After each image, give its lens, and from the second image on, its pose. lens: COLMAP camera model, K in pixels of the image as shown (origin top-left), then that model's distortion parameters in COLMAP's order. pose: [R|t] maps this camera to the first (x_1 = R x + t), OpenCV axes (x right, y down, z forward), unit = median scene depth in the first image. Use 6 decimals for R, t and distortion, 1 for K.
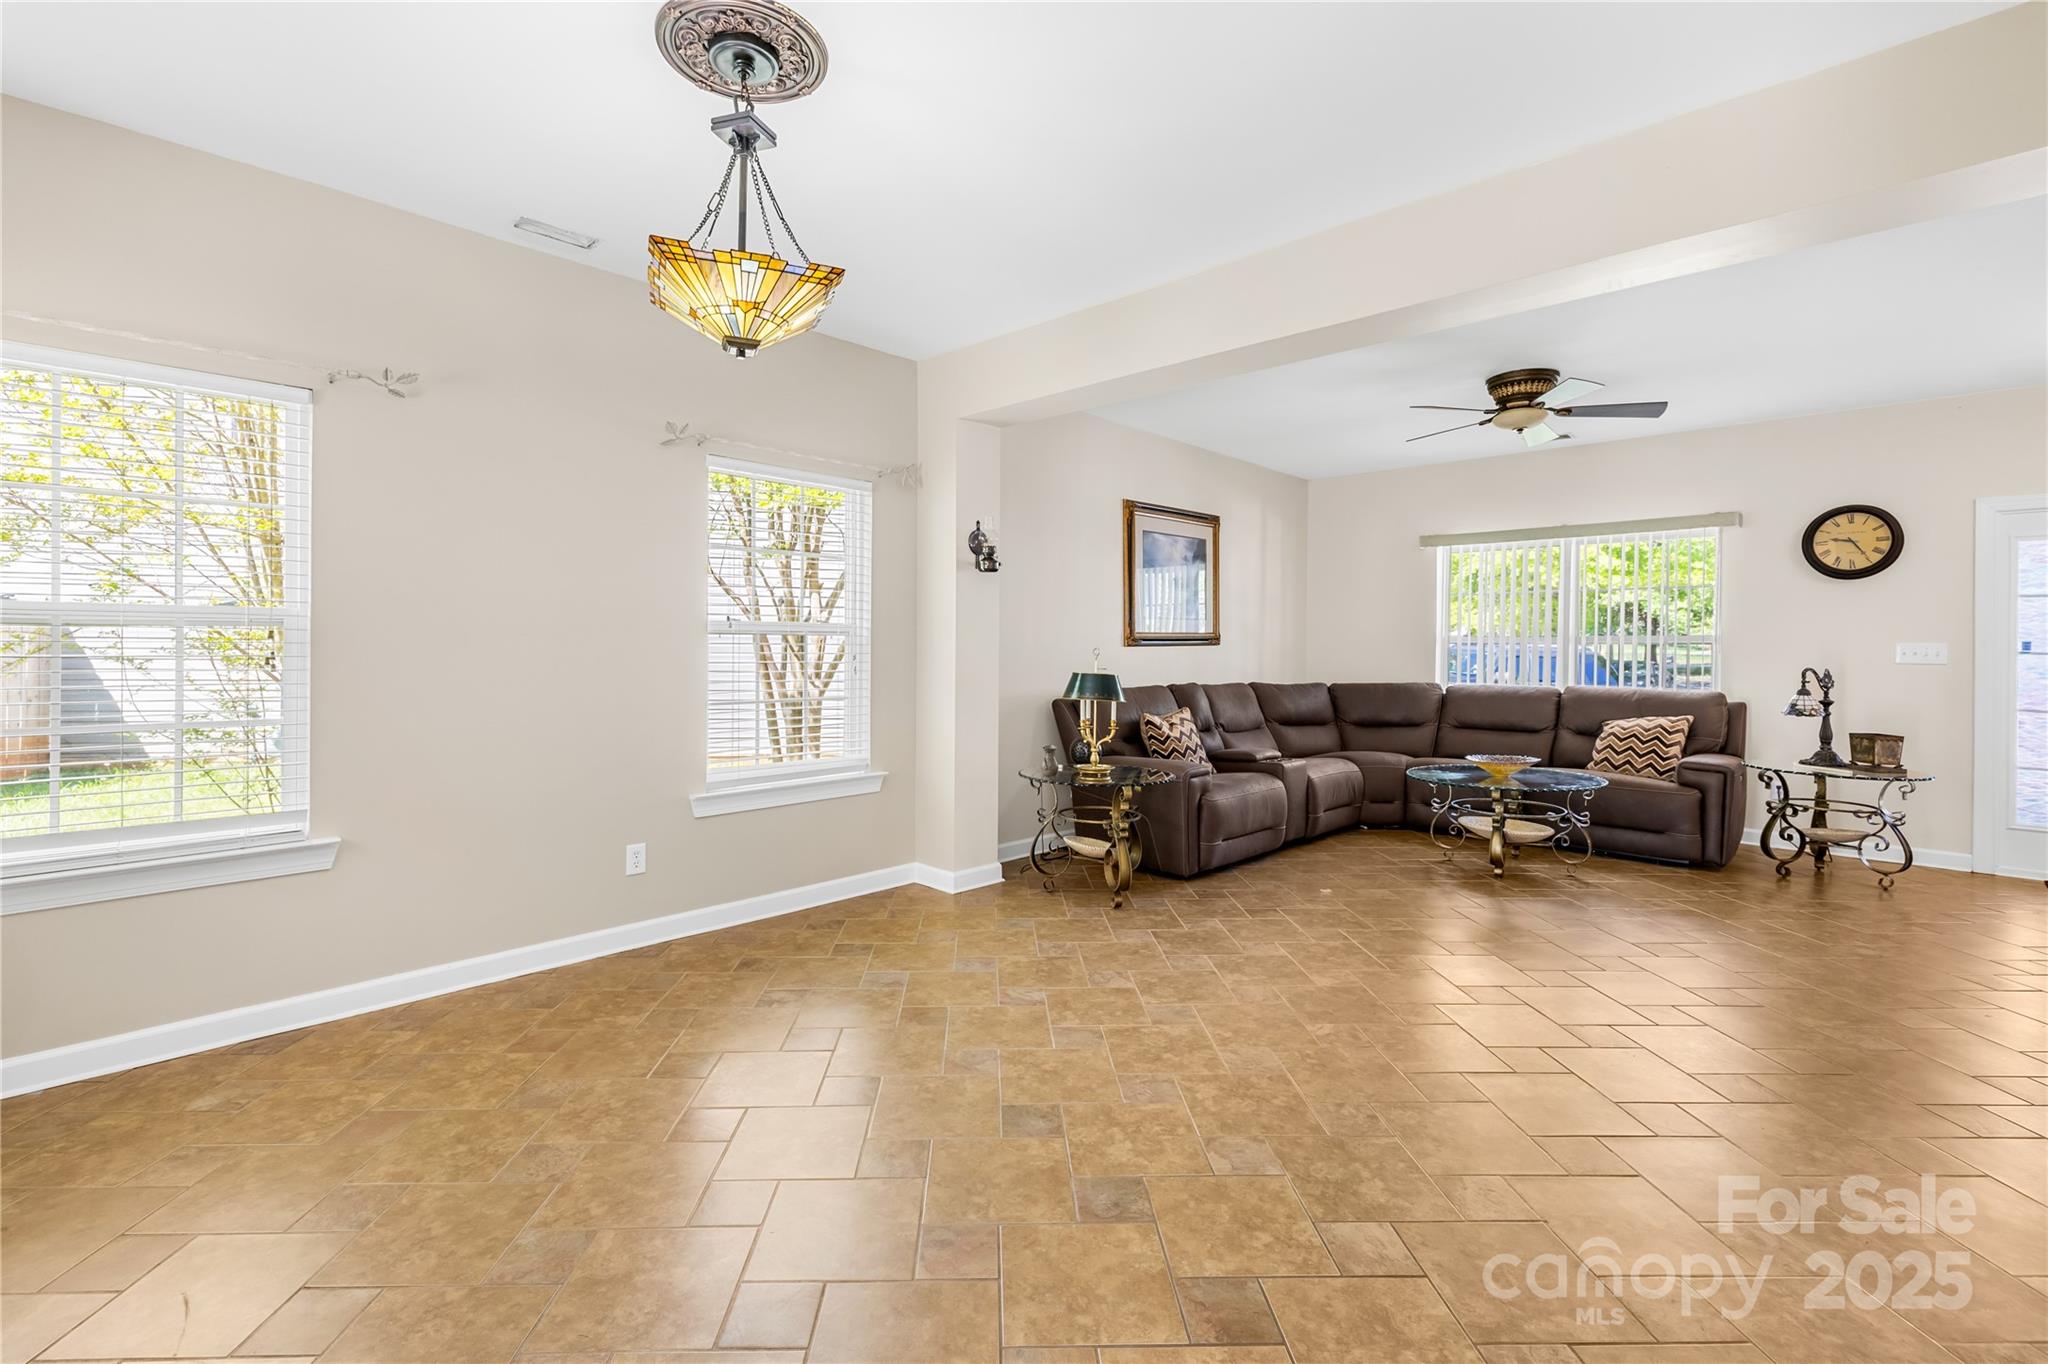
lens RADIAL K [[887.6, 0, 1022.6], [0, 887.6, 655.4], [0, 0, 1]] dist [0.002082, -0.000007]
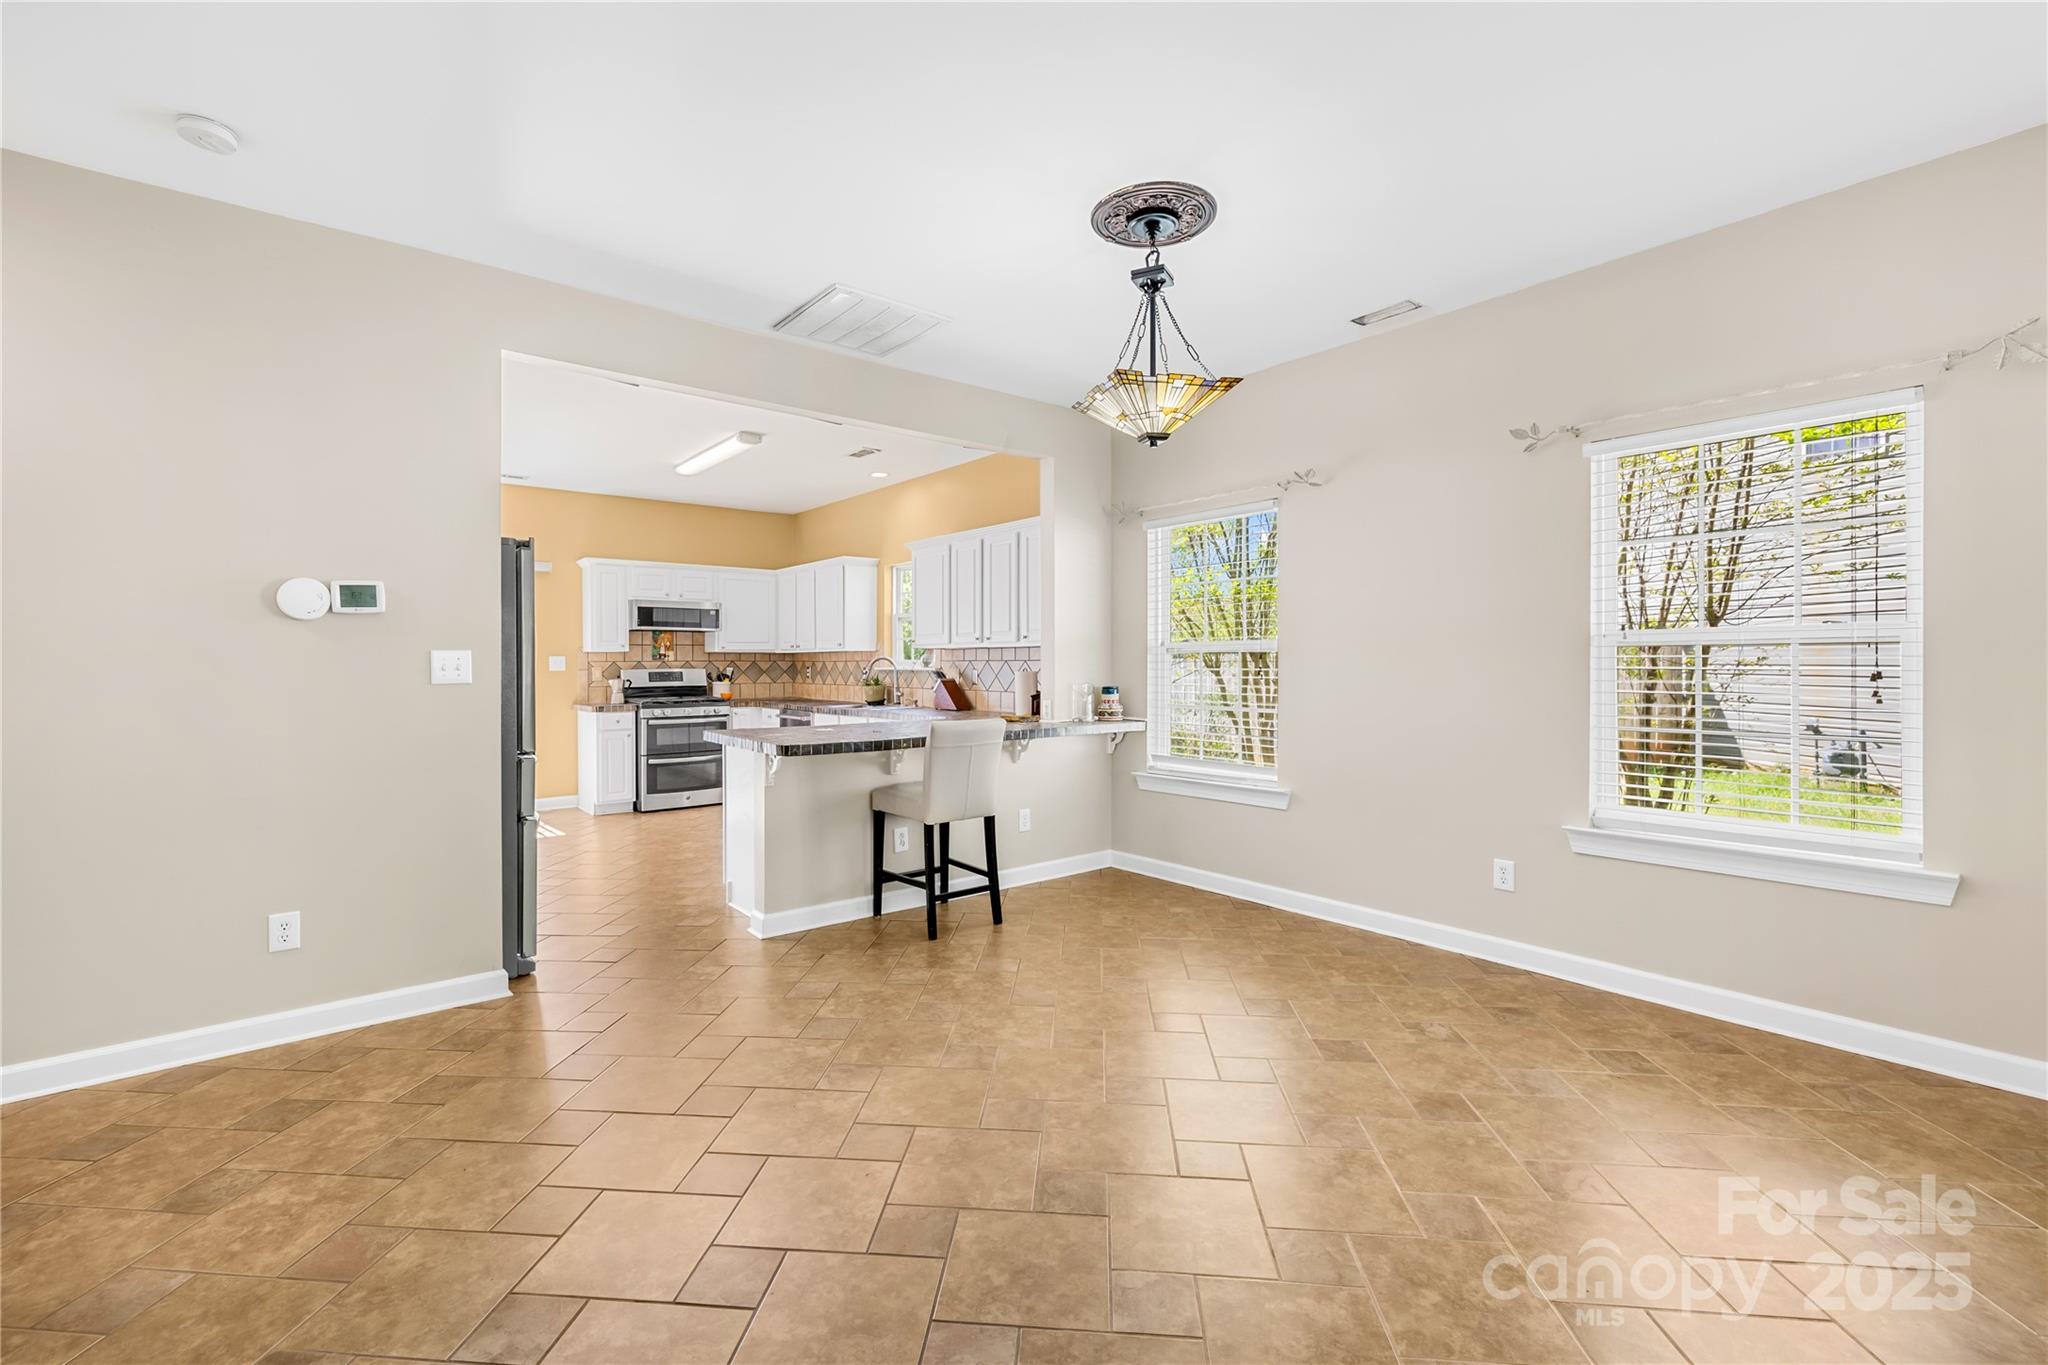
lens RADIAL K [[875.8, 0, 1012.7], [0, 875.8, 667.5], [0, 0, 1]] dist [0.007093, -0.005500]
pose [[-0.118946, 0.003307, -0.992895, 0.419210], [-0.001893, 0.999992, 0.003557, -0.004568], [0.992899, 0.002303, -0.118939, 0.388788]]
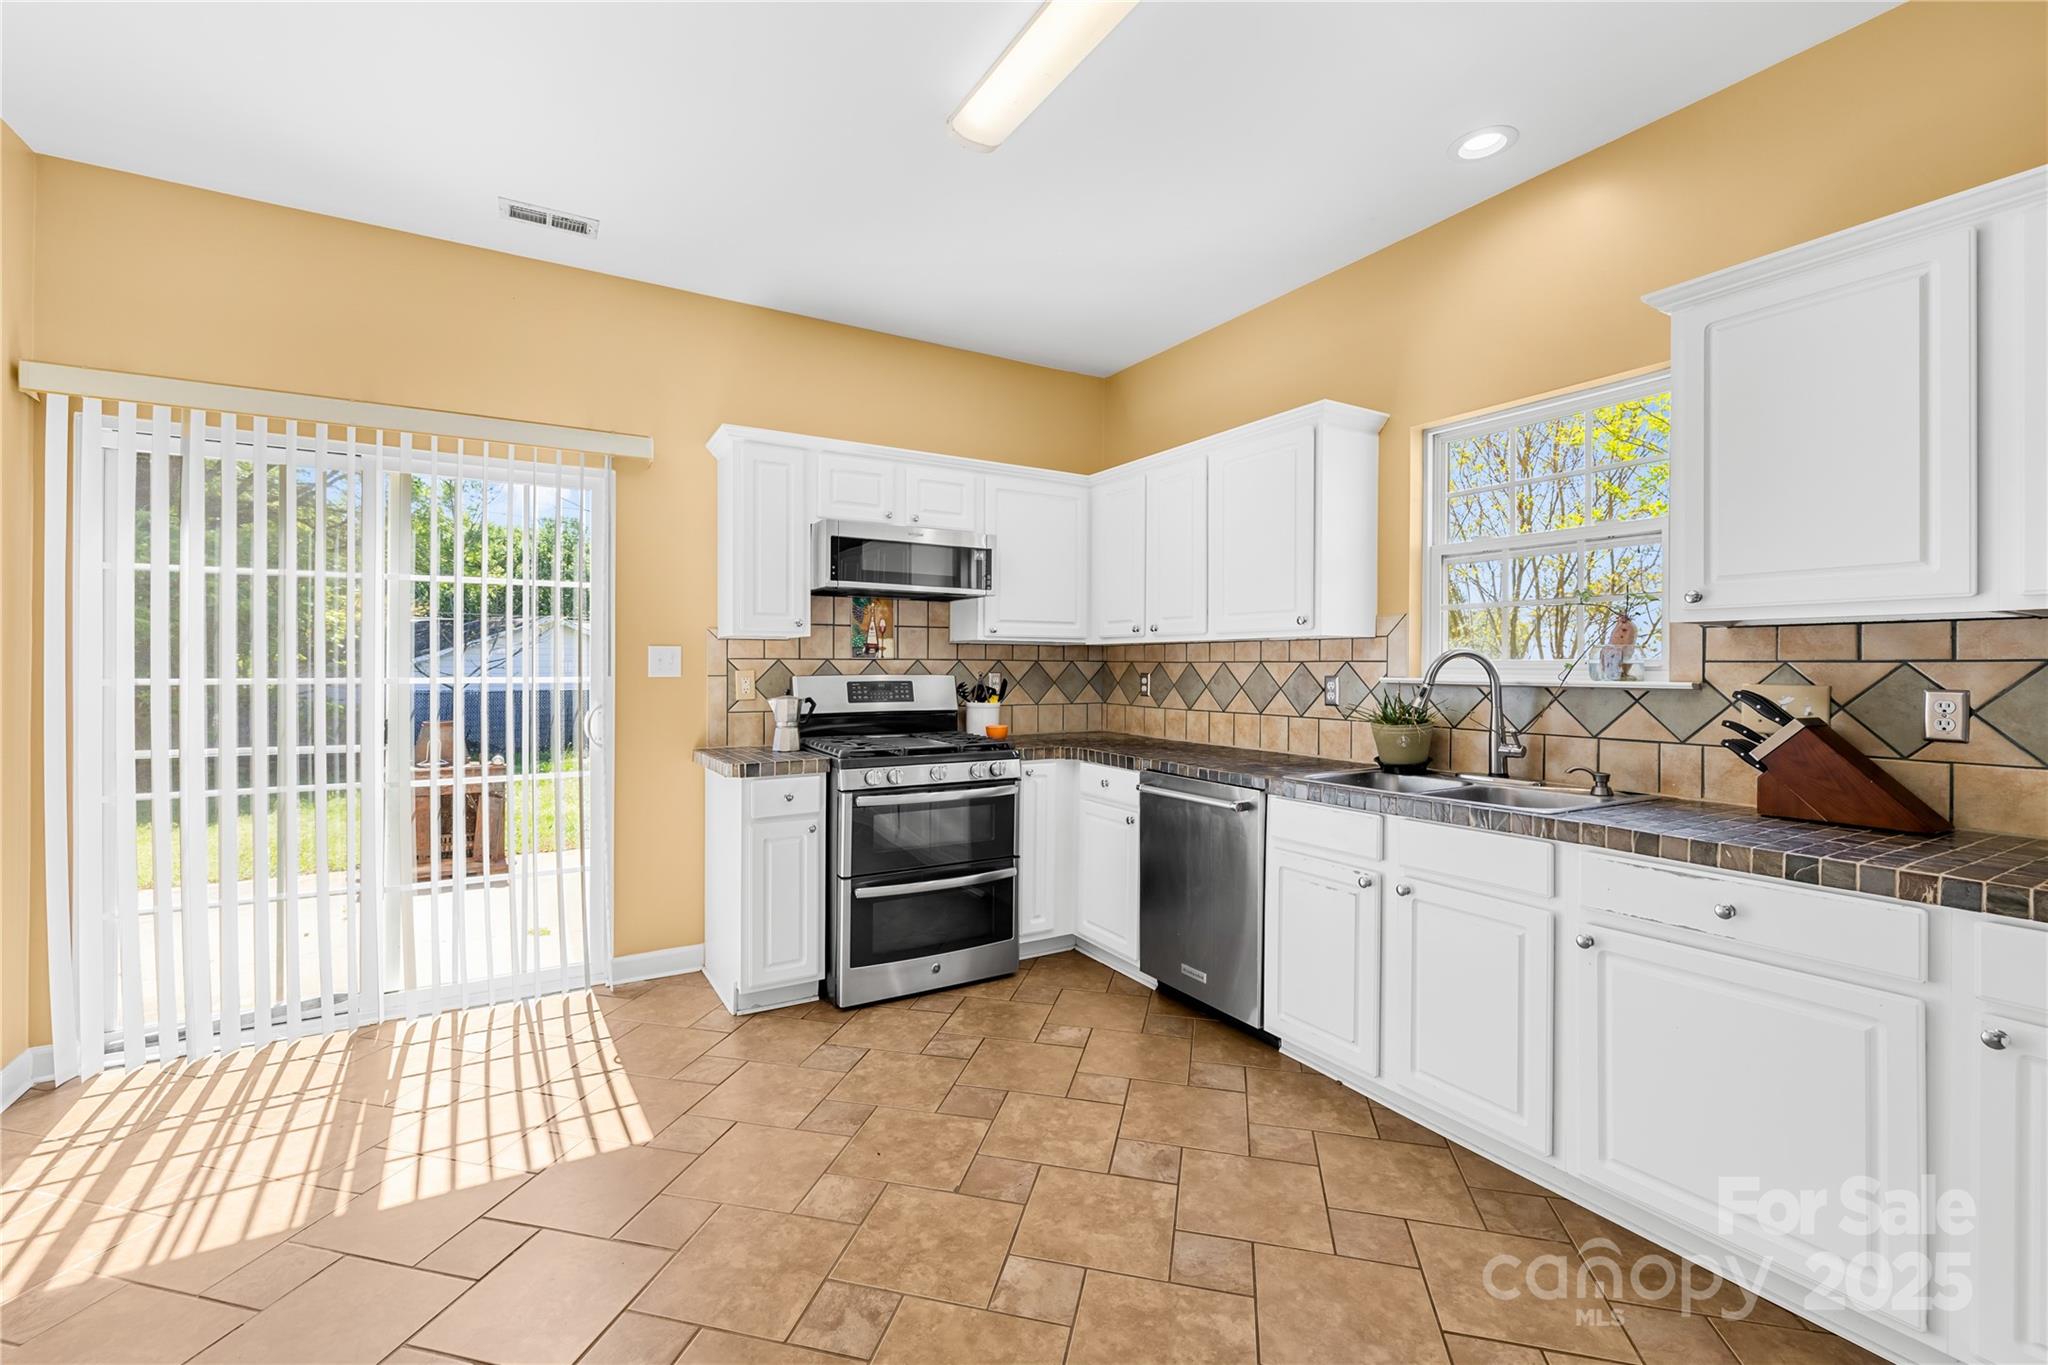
lens RADIAL K [[875.8, 0, 1012.7], [0, 875.8, 667.5], [0, 0, 1]] dist [0.007093, -0.005500]
pose [[-0.264300, -0.003459, -0.964434, -0.349756], [-0.010371, 0.999946, -0.000744, -0.002606], [0.964385, 0.009805, -0.264321, -0.093227]]
